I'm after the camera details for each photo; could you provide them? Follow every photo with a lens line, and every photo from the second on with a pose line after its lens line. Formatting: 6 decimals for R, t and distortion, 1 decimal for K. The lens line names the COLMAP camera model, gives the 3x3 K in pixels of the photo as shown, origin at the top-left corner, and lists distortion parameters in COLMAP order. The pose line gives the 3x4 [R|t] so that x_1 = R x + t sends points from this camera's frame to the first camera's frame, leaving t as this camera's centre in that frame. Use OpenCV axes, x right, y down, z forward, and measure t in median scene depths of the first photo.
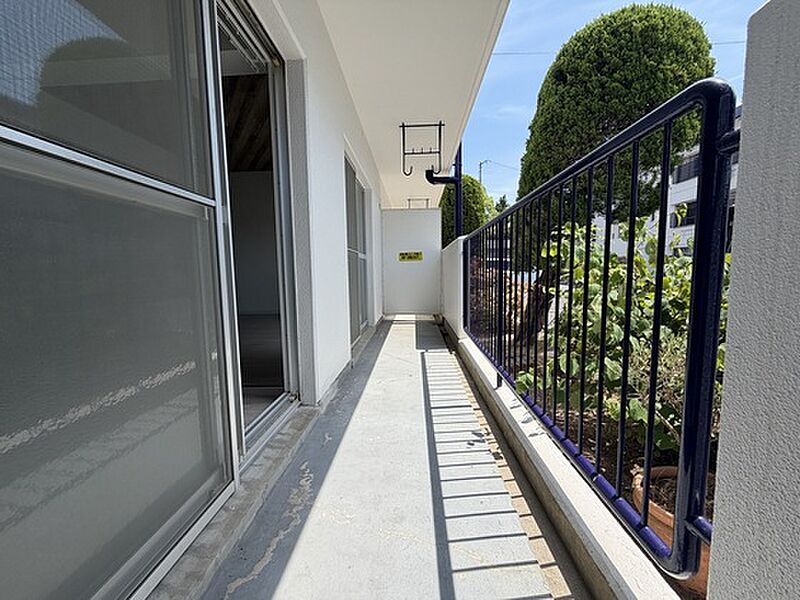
lens RADIAL K [[319.9, 0, 400.4], [0, 319.9, 300.4], [0, 0, 1]] dist [0.001743, 0.000436]
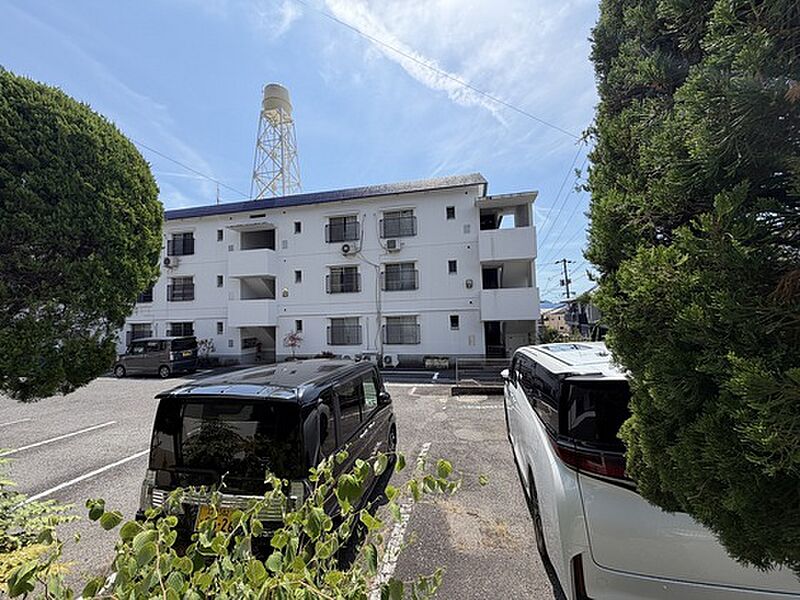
lens RADIAL K [[319.9, 0, 401.5], [0, 319.9, 301.0], [0, 0, 1]] dist [0.001743, 0.000436]
pose [[0.171103, 0.064557, 0.983136, 0.179948], [0.108776, 0.990513, -0.083973, -0.319036], [-0.979230, 0.121310, 0.162458, 0.183253]]
